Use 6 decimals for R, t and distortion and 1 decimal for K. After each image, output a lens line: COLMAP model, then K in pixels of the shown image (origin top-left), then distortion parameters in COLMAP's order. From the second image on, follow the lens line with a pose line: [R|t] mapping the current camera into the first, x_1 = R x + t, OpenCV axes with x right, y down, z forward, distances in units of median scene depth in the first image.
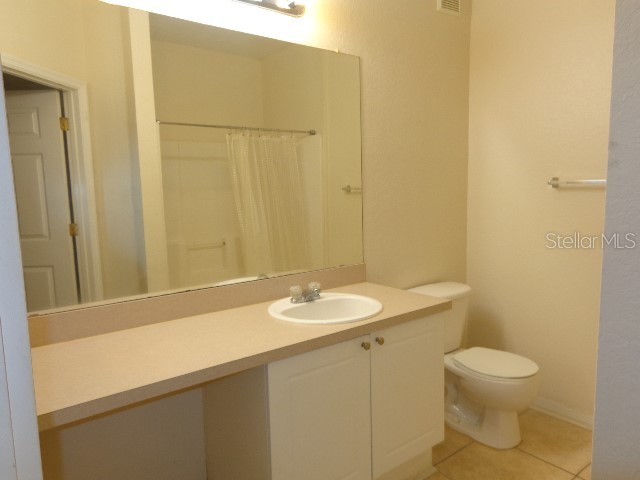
lens RADIAL K [[444.5, 0, 325.3], [0, 444.5, 241.2], [0, 0, 1]] dist [0.000269, 0.004470]
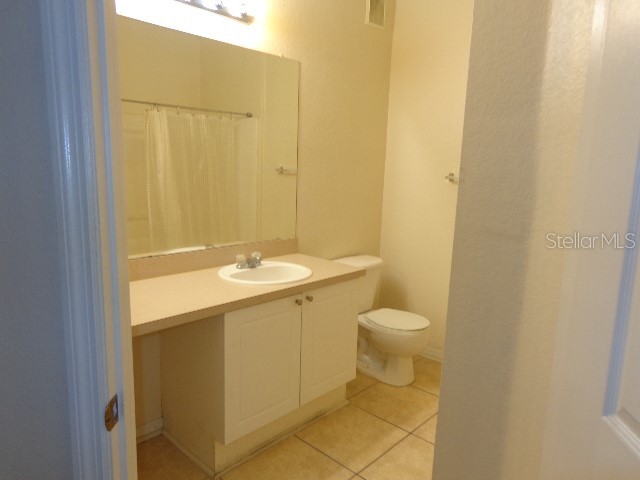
lens RADIAL K [[444.5, 0, 318.3], [0, 444.5, 239.9], [0, 0, 1]] dist [0.000269, 0.004470]
pose [[0.986883, 0.028932, 0.158826, -0.045242], [-0.037831, 0.997862, 0.053292, -0.009701], [-0.156944, -0.058601, 0.985867, -0.188204]]
